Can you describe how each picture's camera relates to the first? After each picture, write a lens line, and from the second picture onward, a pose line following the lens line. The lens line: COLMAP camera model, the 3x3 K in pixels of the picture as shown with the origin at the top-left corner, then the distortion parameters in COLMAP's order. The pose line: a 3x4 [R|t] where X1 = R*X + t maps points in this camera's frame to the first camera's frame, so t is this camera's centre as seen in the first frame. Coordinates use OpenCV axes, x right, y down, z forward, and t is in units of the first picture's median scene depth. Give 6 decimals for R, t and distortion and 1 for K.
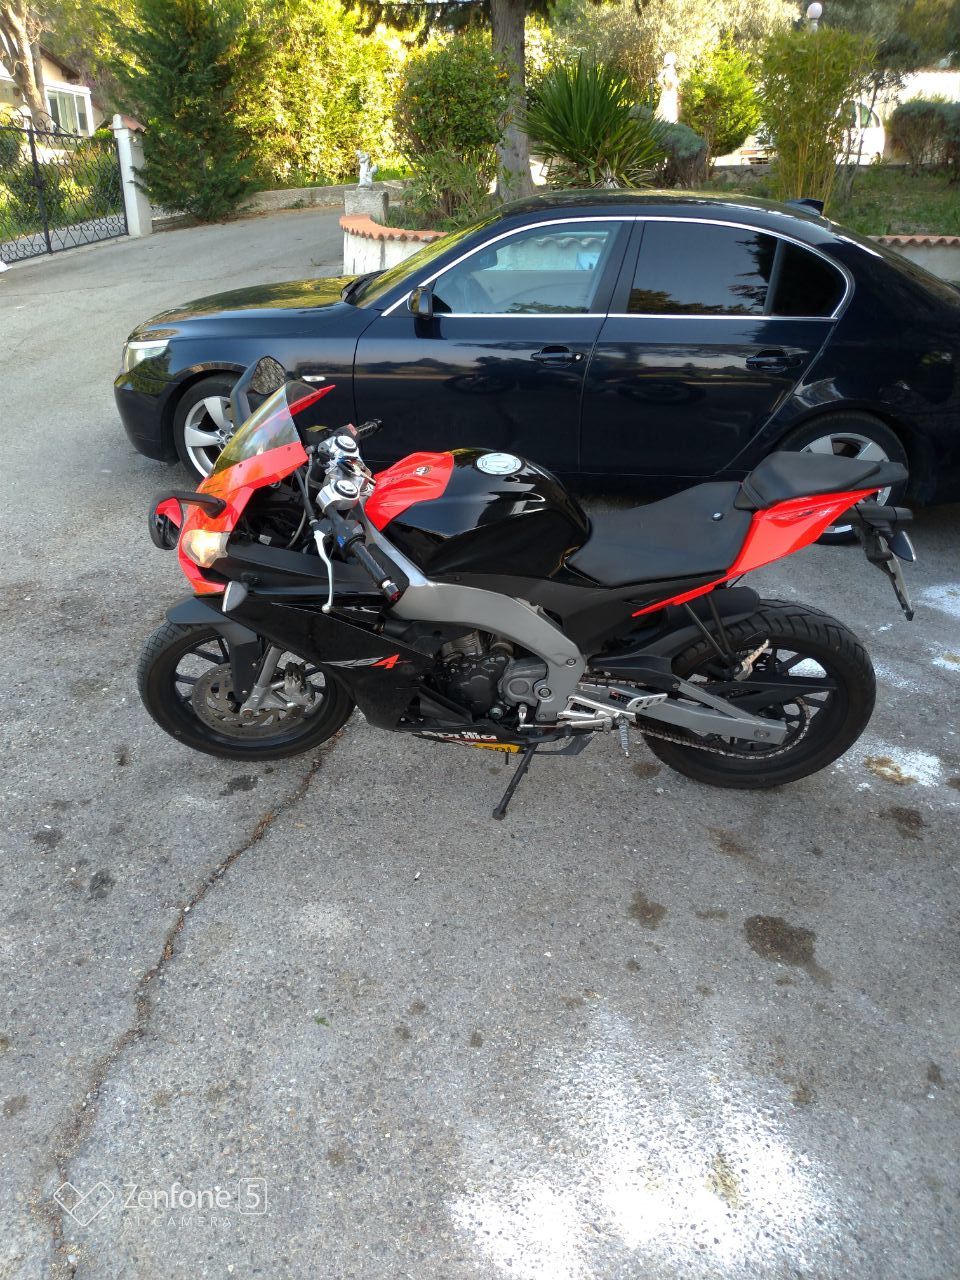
lens RADIAL K [[869.0, 0, 480.0], [0, 869.0, 640.0], [0, 0, 1]] dist [-0.004635, -0.001491]
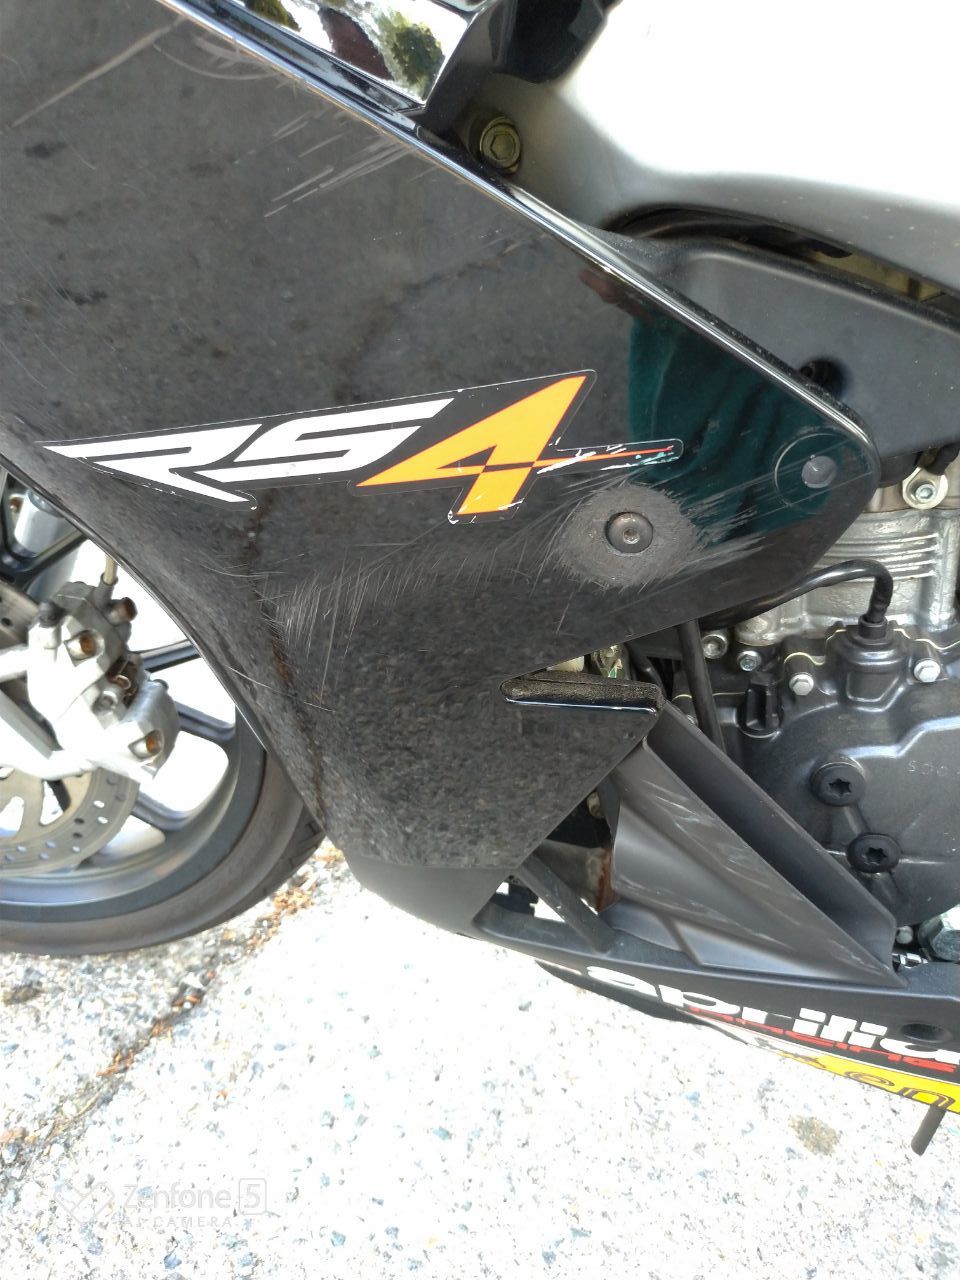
lens RADIAL K [[869.0, 0, 480.0], [0, 869.0, 640.0], [0, 0, 1]] dist [-0.004635, -0.001491]
pose [[0.986018, 0.117442, -0.118218, -0.077306], [-0.135241, 0.978460, -0.155967, 0.063513], [0.097354, 0.169774, 0.980662, 0.771309]]
